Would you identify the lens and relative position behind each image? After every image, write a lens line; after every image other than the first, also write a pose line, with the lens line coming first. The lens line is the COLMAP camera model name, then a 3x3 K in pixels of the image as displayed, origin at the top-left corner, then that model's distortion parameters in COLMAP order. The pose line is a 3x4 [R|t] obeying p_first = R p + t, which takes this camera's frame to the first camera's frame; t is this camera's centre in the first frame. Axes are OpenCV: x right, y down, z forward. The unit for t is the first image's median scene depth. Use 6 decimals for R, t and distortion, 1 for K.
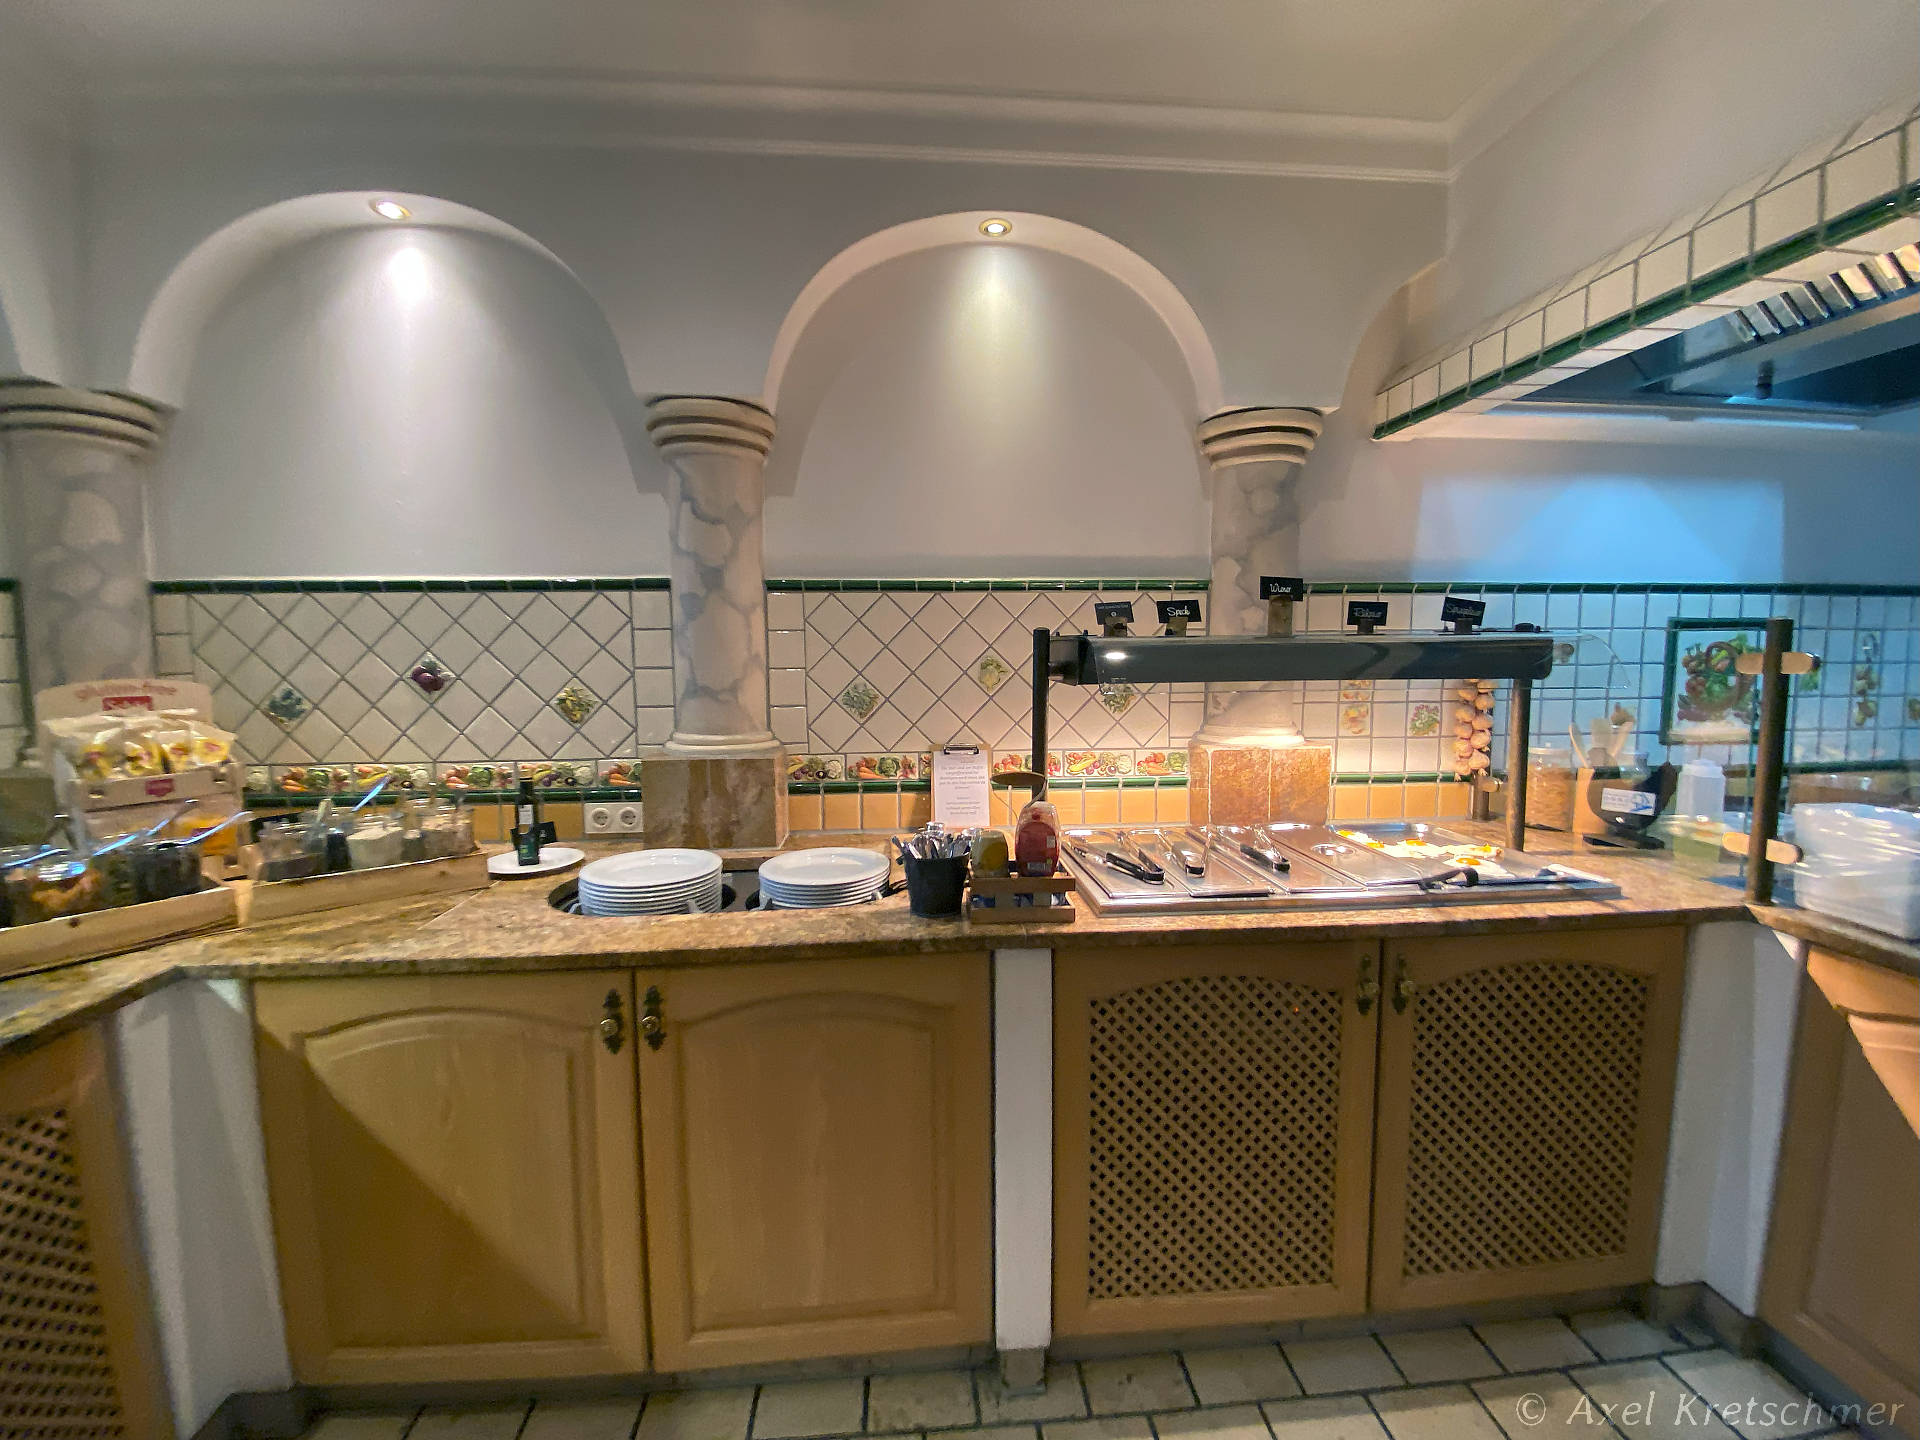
lens RADIAL K [[792.1, 0, 960.0], [0, 792.1, 720.0], [0, 0, 1]] dist [0.025640, -0.021400]
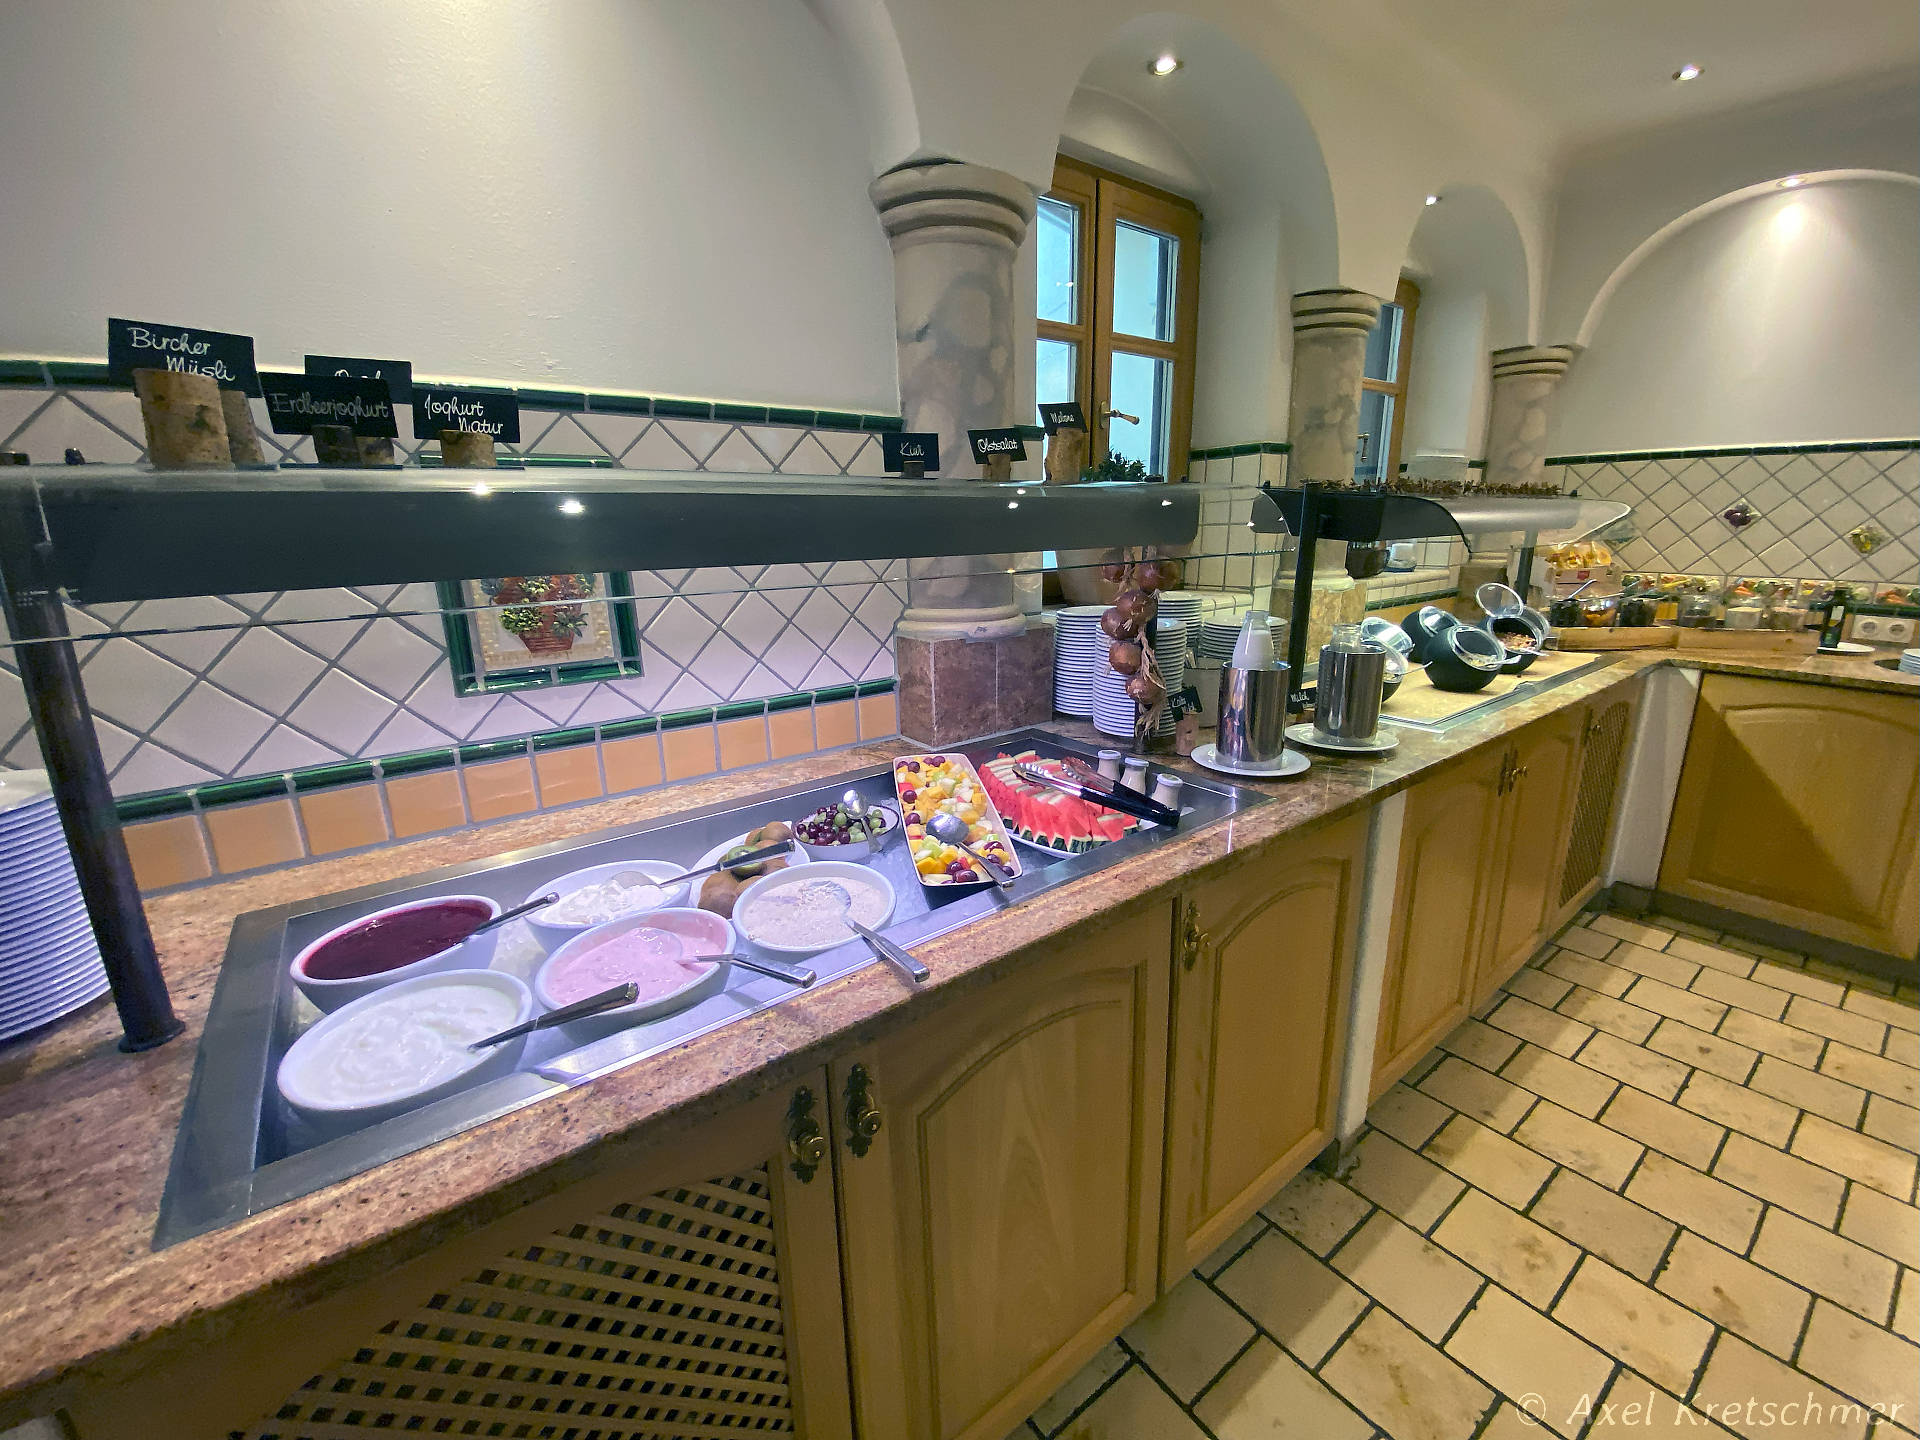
lens RADIAL K [[792.1, 0, 960.0], [0, 792.1, 720.0], [0, 0, 1]] dist [0.025640, -0.021400]
pose [[0.541937, 0.204499, -0.815159, -0.177031], [-0.060092, 0.976890, 0.205121, 0.098339], [0.838268, -0.062178, 0.541702, -1.006695]]
